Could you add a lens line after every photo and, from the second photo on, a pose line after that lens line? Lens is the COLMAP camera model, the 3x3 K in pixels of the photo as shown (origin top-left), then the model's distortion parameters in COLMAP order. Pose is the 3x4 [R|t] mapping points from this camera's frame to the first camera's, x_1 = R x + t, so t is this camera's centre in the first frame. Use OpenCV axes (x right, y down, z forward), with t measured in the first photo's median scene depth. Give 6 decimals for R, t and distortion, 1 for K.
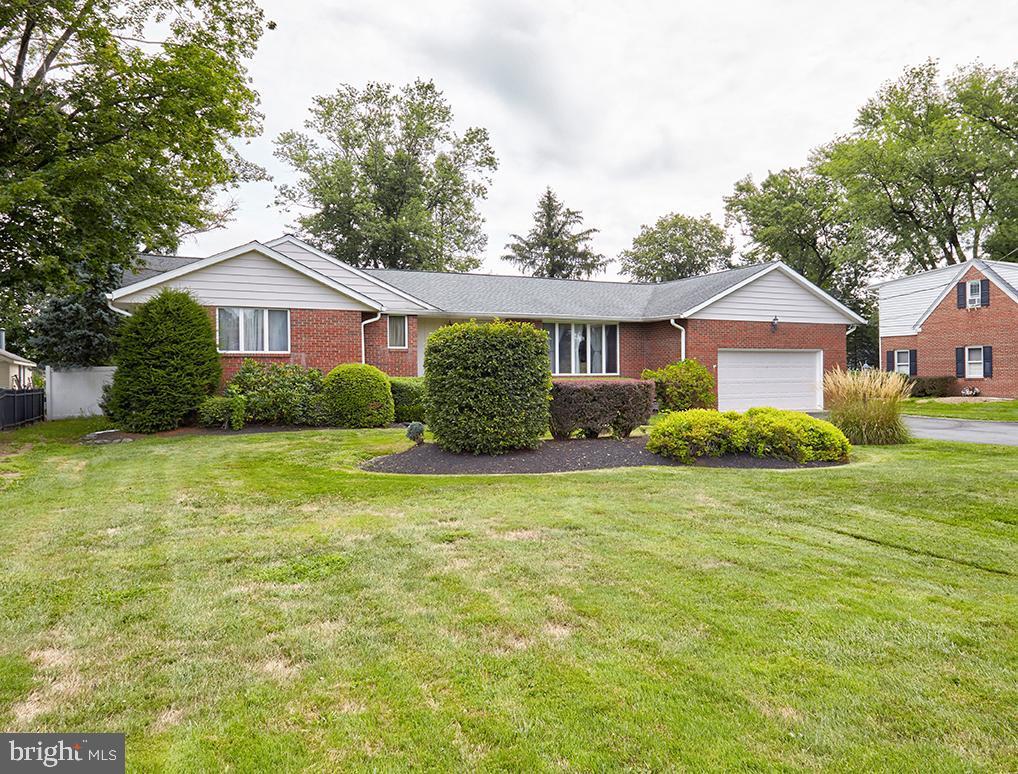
lens RADIAL K [[785.3, 0, 512.0], [0, 785.3, 383.9], [0, 0, 1]] dist [0.006280, 0.002758]
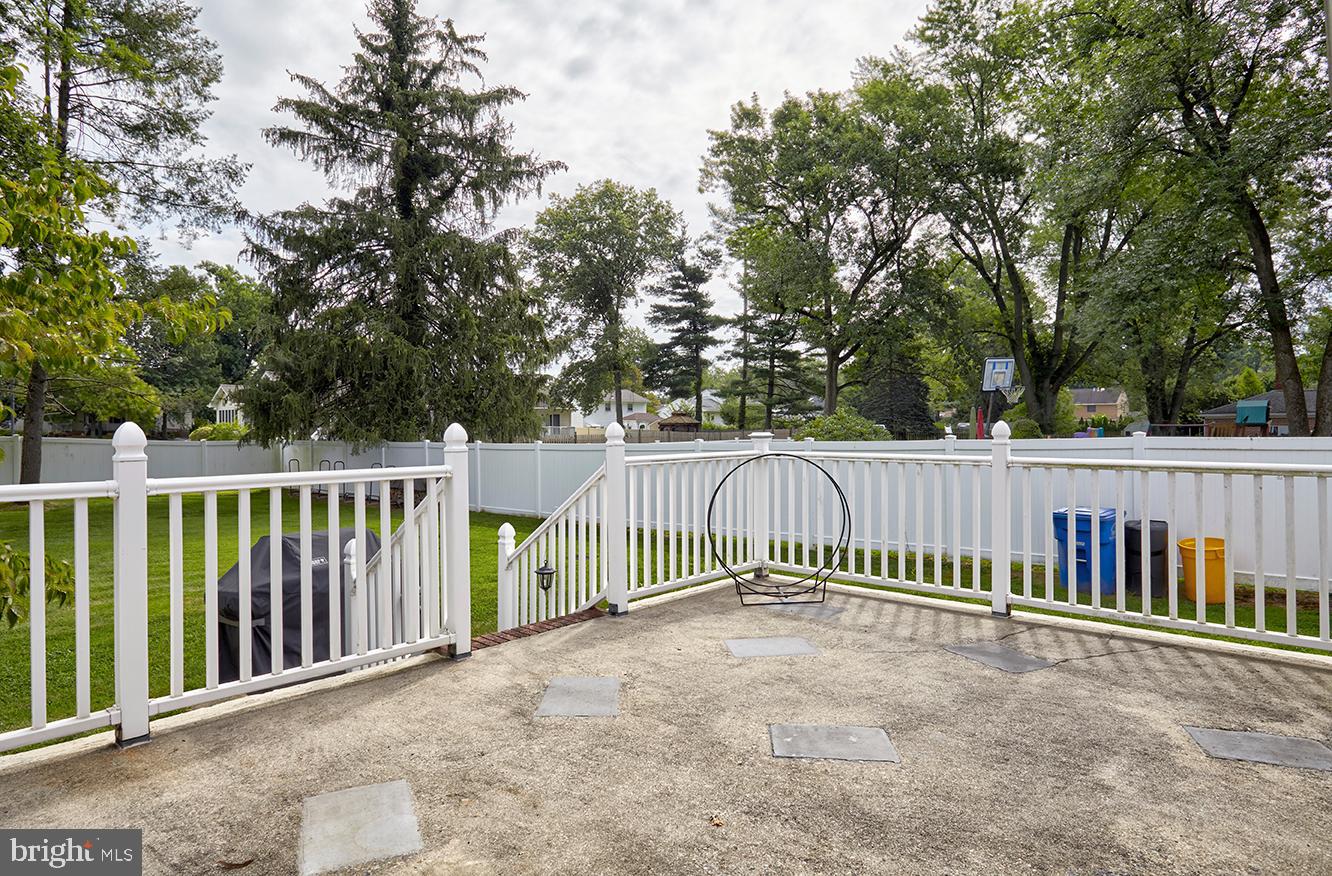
lens RADIAL K [[782.4, 0, 673.1], [0, 782.4, 424.1], [0, 0, 1]] dist [0.005149, -0.002195]
pose [[0.925854, 0.003088, 0.377869, 0.033900], [0.000023, 0.999966, -0.008229, -0.019793], [-0.377881, 0.007627, 0.925823, 0.746690]]
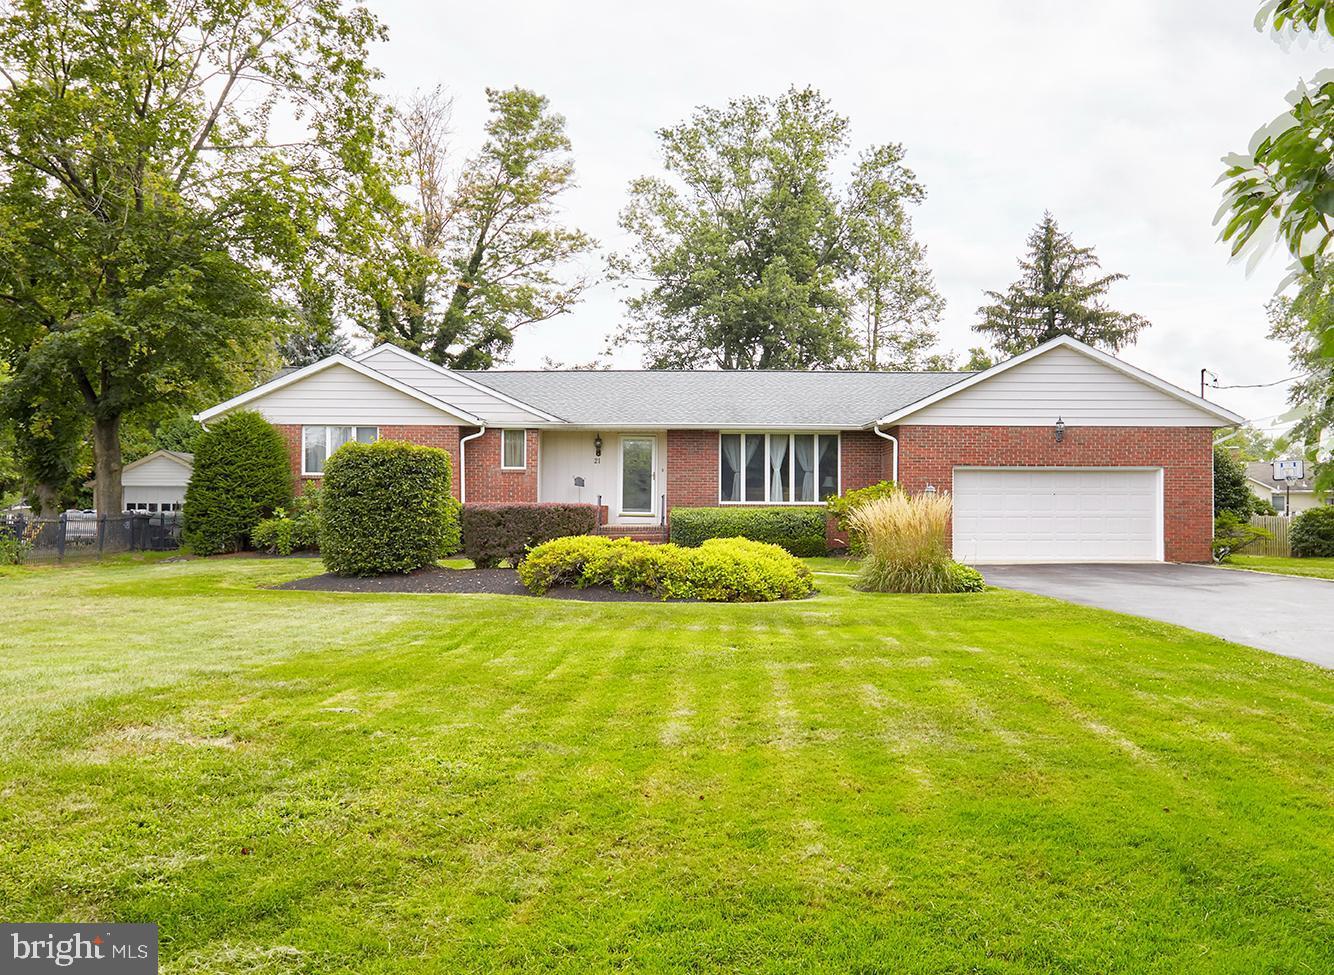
lens RADIAL K [[1293.7, 0, 669.2], [0, 1293.7, 489.0], [0, 0, 1]] dist [0.039231, 0.000000]
pose [[0.896509, 0.001491, -0.443022, 0.308438], [-0.015141, 0.999513, -0.027274, 0.005722], [0.442766, 0.031159, 0.896096, -0.082878]]
